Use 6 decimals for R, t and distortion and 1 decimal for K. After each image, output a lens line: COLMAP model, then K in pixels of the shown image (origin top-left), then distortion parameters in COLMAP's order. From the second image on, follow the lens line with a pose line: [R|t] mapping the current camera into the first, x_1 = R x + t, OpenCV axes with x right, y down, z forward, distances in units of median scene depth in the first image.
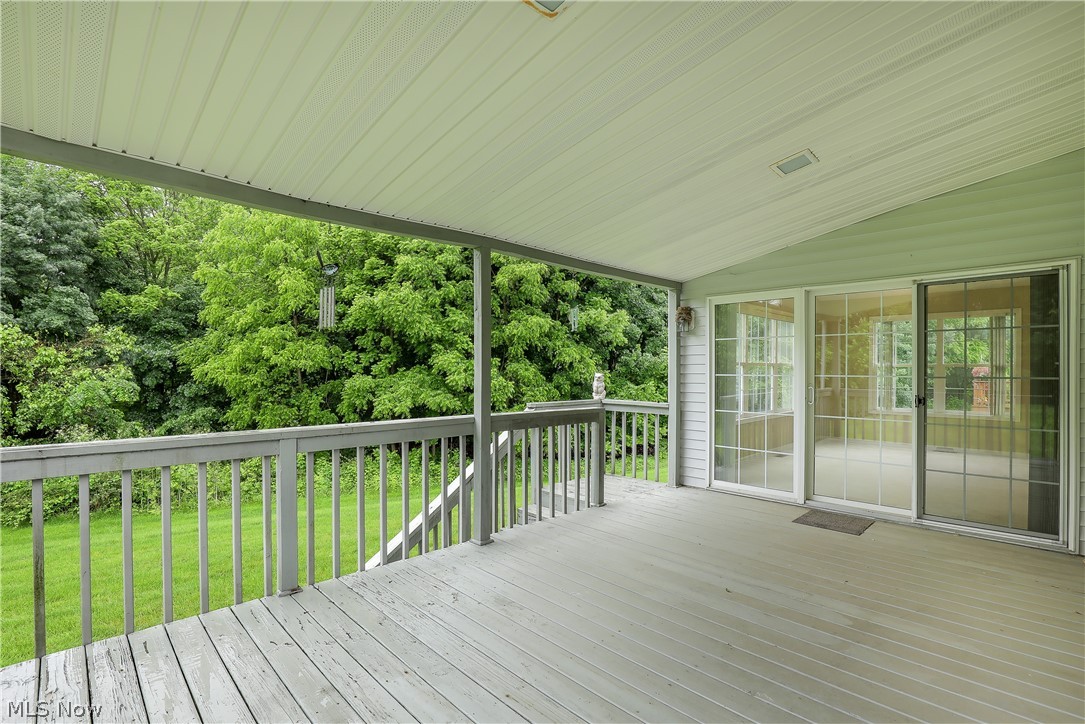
lens RADIAL K [[508.8, 0, 545.3], [0, 508.8, 362.8], [0, 0, 1]] dist [-0.001380, 0.000337]
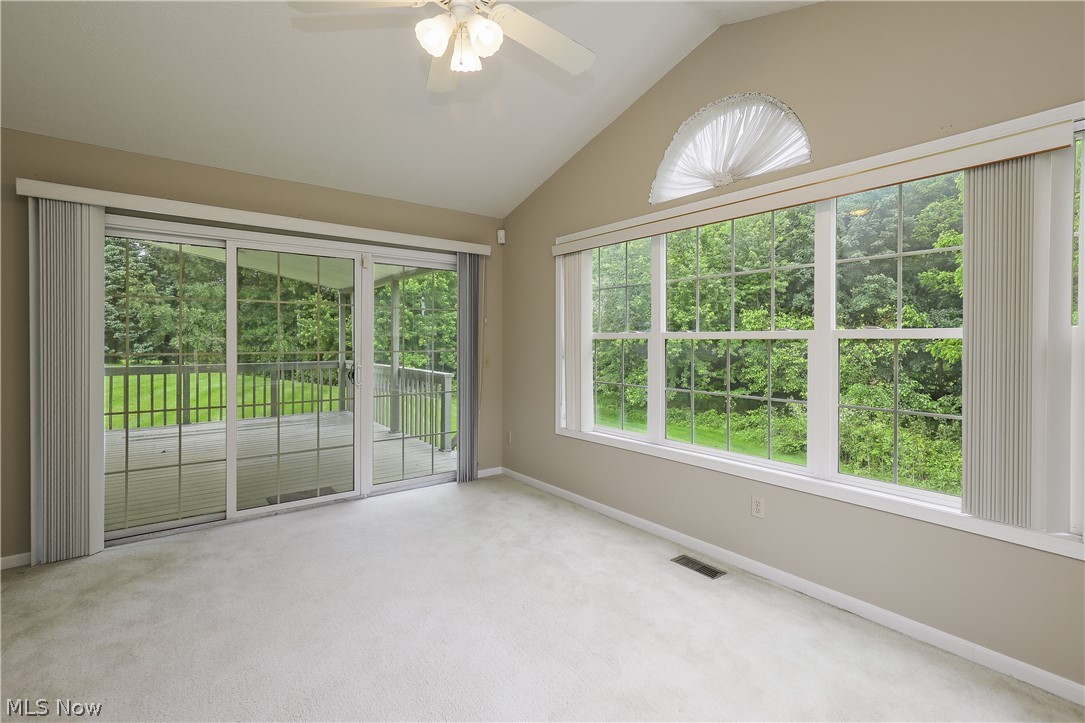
lens RADIAL K [[493.5, 0, 545.7], [0, 493.5, 343.3], [0, 0, 1]] dist [0.004356, 0.000345]
pose [[-0.097171, 0.003494, -0.995262, 0.298527], [0.004959, 0.999983, 0.003027, 0.004369], [0.995255, -0.004641, -0.097187, 0.343979]]
